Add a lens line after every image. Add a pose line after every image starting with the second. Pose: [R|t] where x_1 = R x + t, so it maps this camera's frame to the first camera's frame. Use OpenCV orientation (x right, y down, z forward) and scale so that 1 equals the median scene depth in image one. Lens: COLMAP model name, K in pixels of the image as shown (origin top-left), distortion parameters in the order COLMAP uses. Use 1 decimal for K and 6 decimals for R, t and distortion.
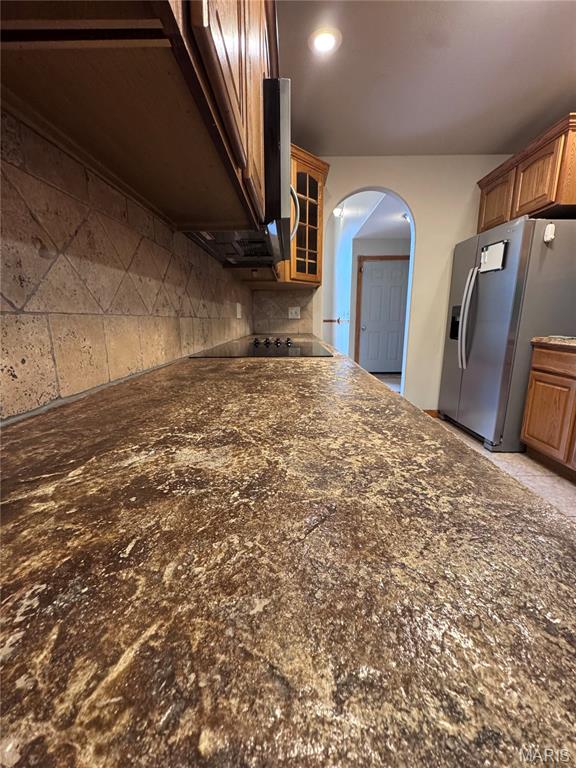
lens RADIAL K [[308.3, 0, 288.0], [0, 308.3, 384.0], [0, 0, 1]] dist [-0.000477, -0.000002]
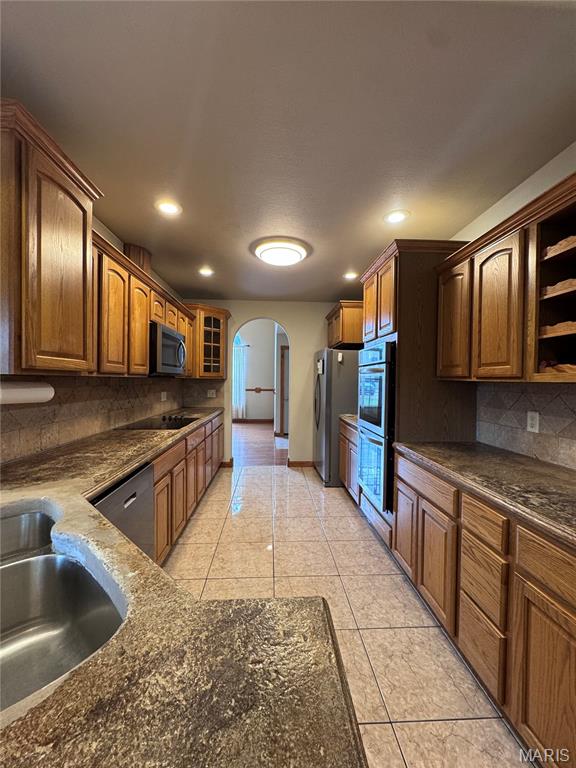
lens RADIAL K [[308.3, 0, 288.0], [0, 308.3, 384.0], [0, 0, 1]] dist [-0.000477, -0.000002]
pose [[0.997040, 0.013210, 0.075743, 0.367544], [0.001622, 0.981297, -0.192492, 0.010480], [-0.076869, 0.192045, 0.978371, -0.642282]]
